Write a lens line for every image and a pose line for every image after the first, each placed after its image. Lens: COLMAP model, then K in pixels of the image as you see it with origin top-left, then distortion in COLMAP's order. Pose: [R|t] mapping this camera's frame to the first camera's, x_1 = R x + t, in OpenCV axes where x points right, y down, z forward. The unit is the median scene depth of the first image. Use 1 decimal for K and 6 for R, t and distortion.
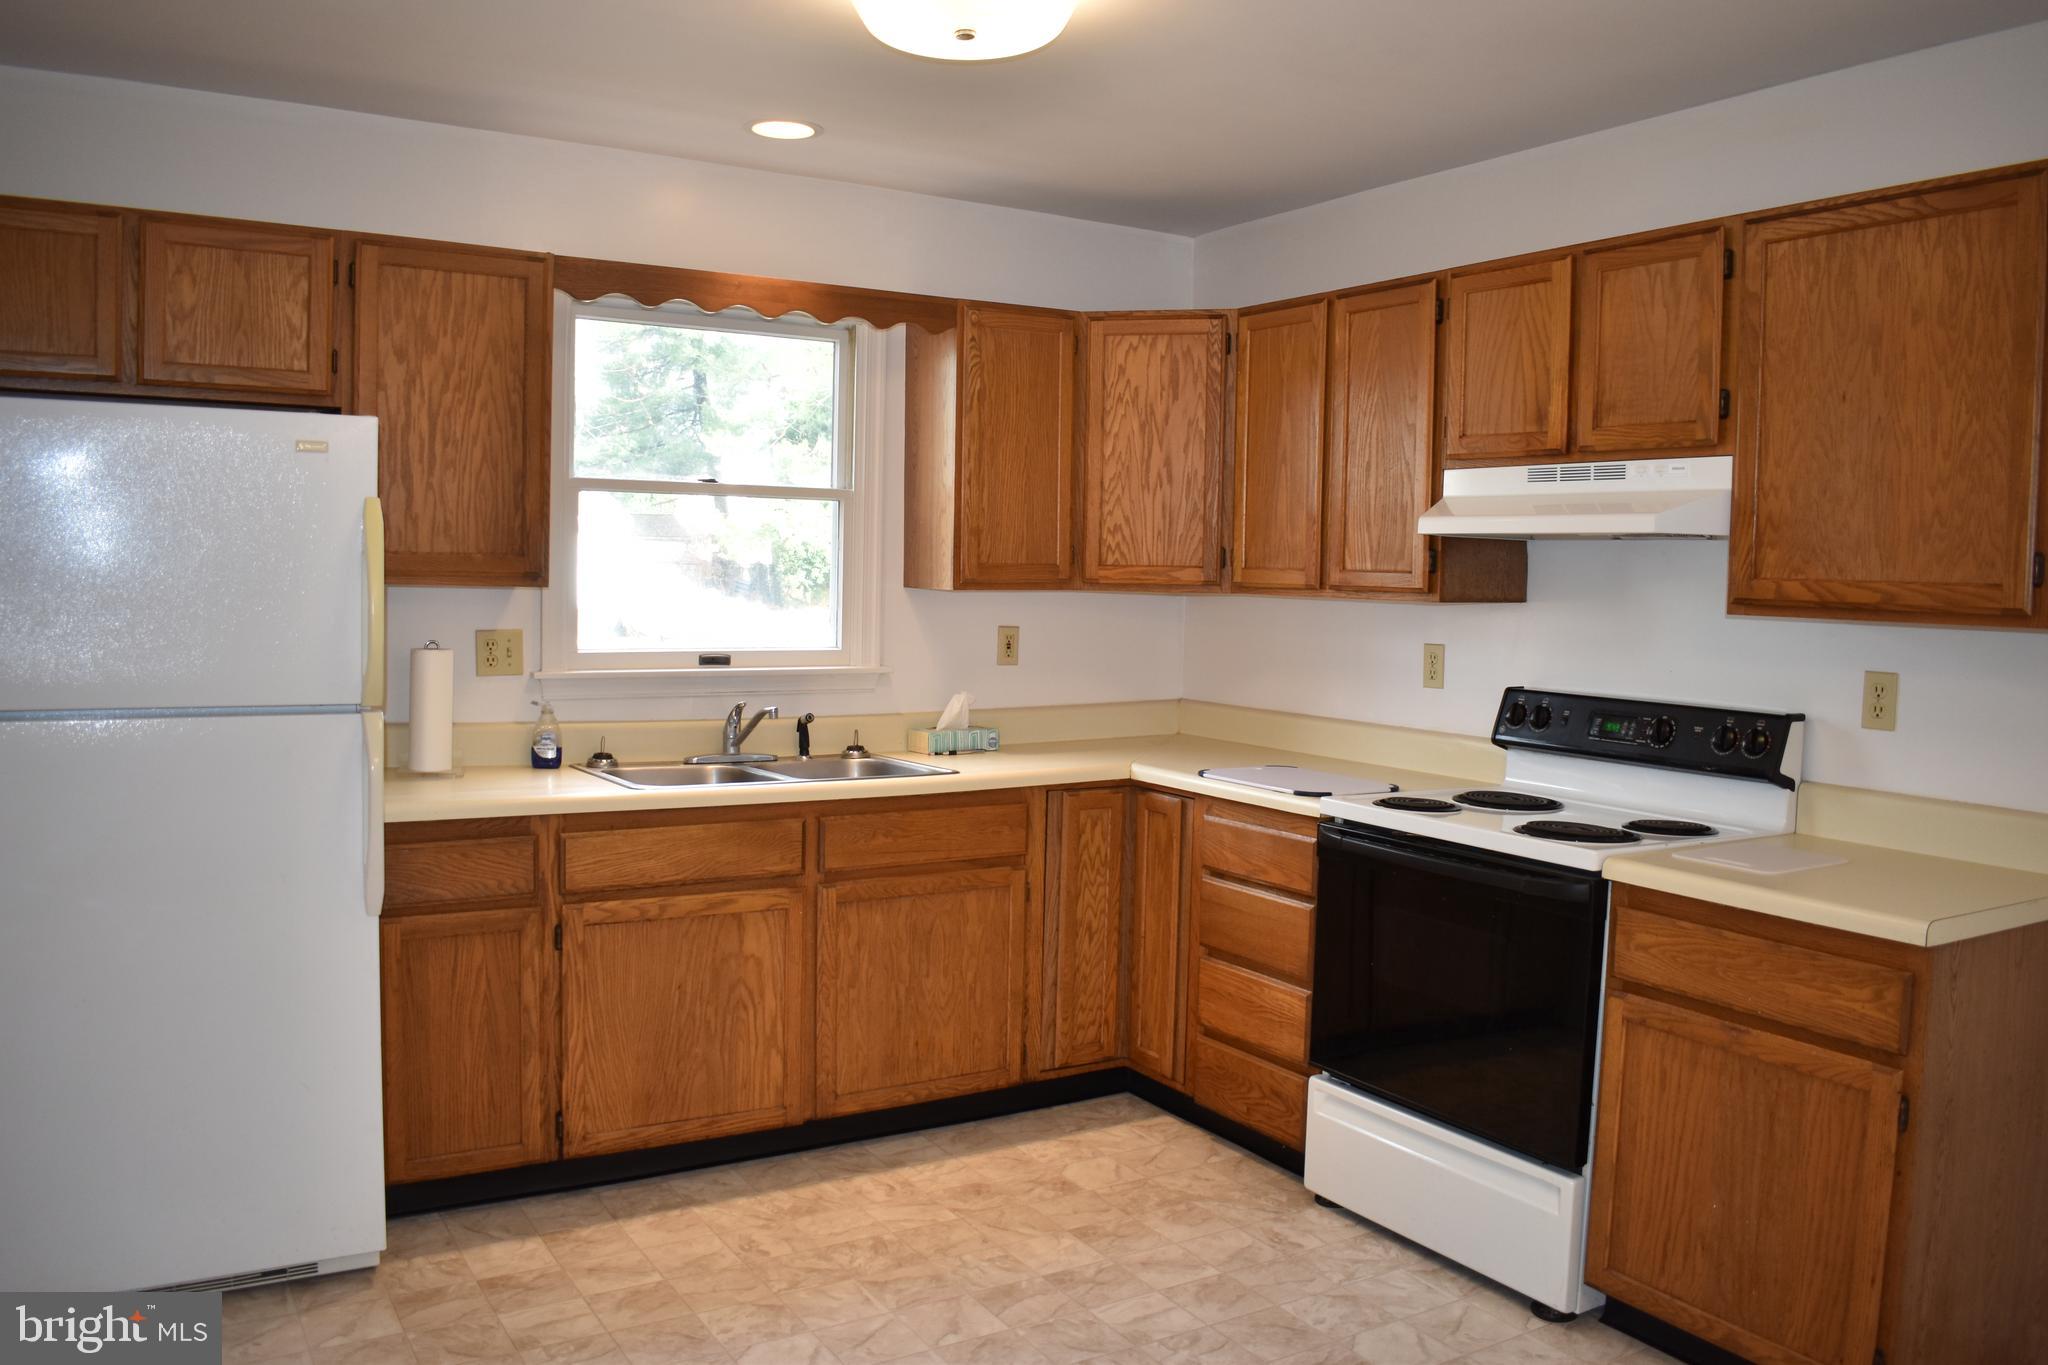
lens RADIAL K [[1617.3, 0, 1024.0], [0, 1617.3, 682.5], [0, 0, 1]] dist [-0.094612, 0.009120]
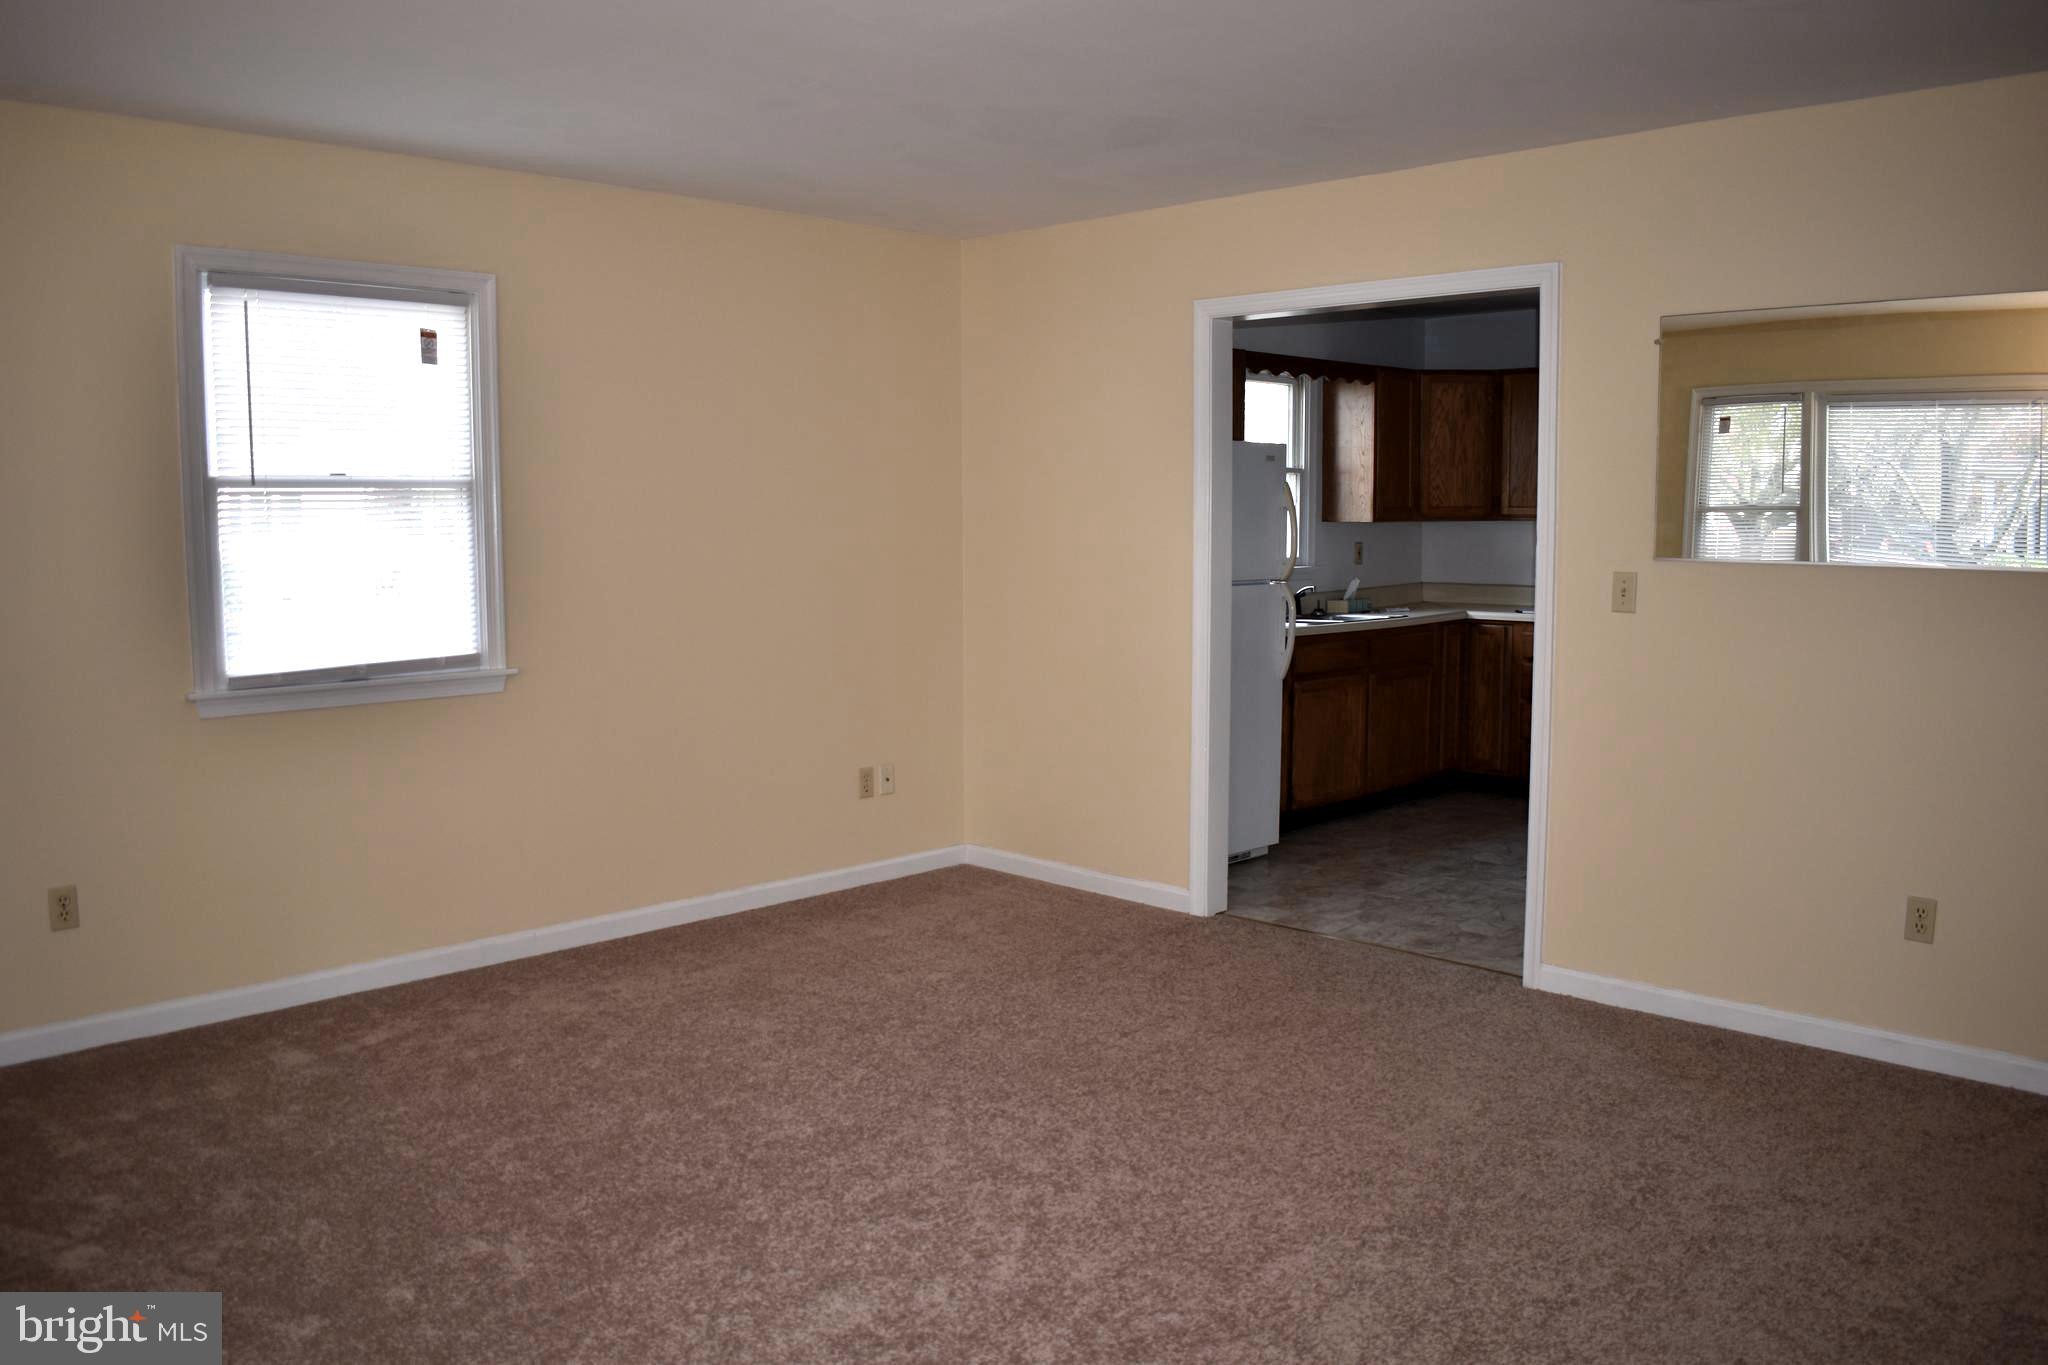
lens RADIAL K [[1617.3, 0, 1024.0], [0, 1617.3, 682.5], [0, 0, 1]] dist [-0.094612, 0.009120]
pose [[0.967275, -0.053107, 0.248109, -1.052185], [0.044490, 0.998200, 0.040210, 0.041054], [-0.249798, -0.027856, 0.967897, -0.816827]]
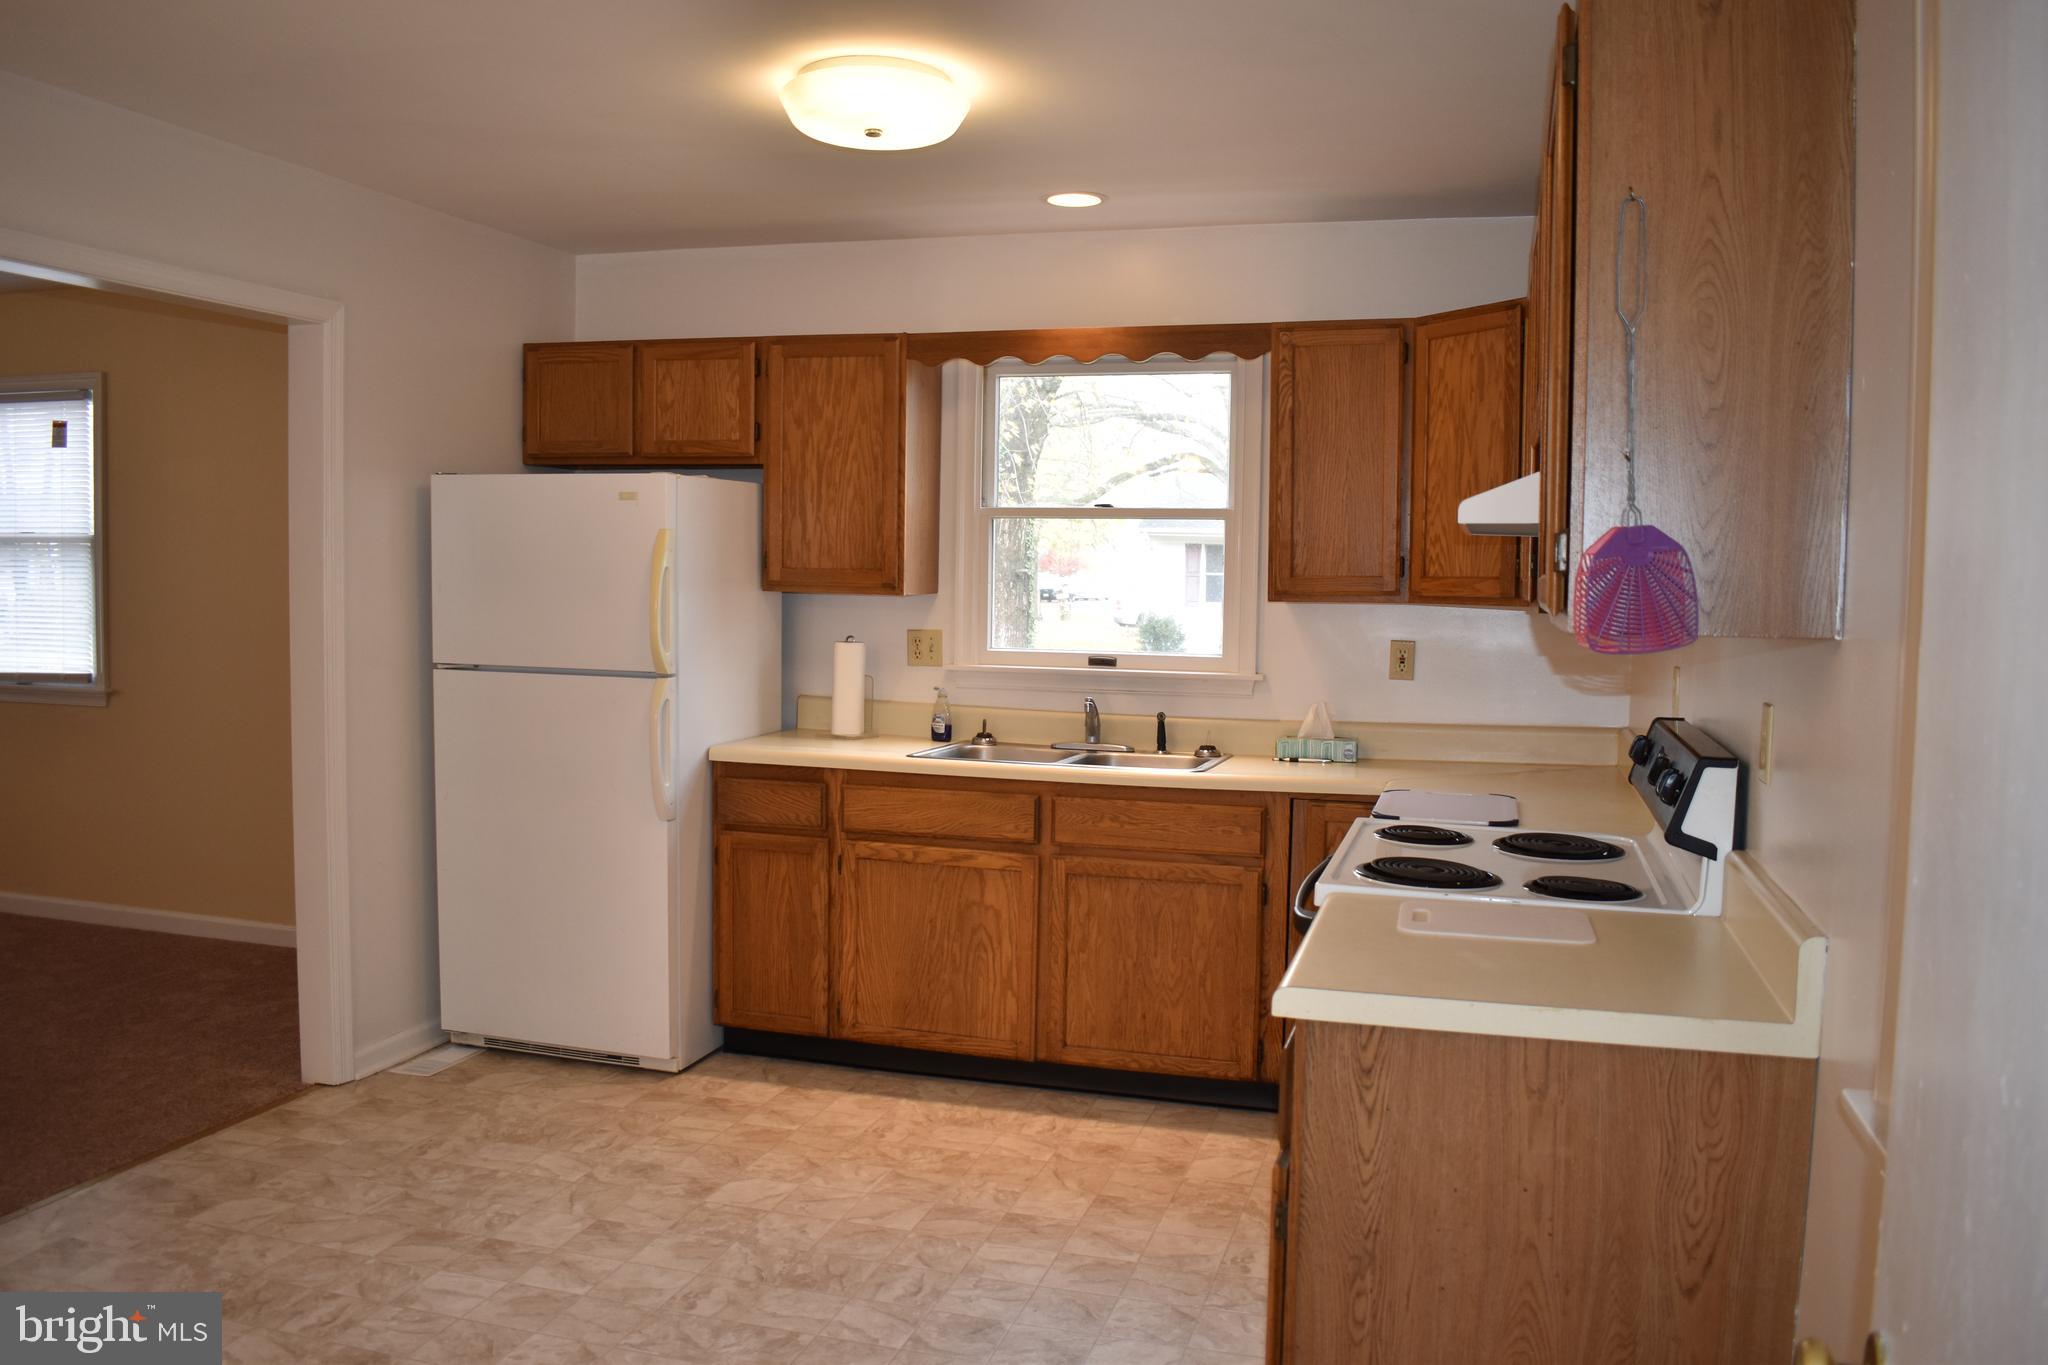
lens RADIAL K [[1617.3, 0, 1024.0], [0, 1617.3, 682.5], [0, 0, 1]] dist [-0.094612, 0.009120]
pose [[0.671015, 0.039795, -0.740375, 0.724692], [-0.054120, 0.998524, 0.004620, -0.001540], [0.739466, 0.036969, 0.672178, 0.215705]]
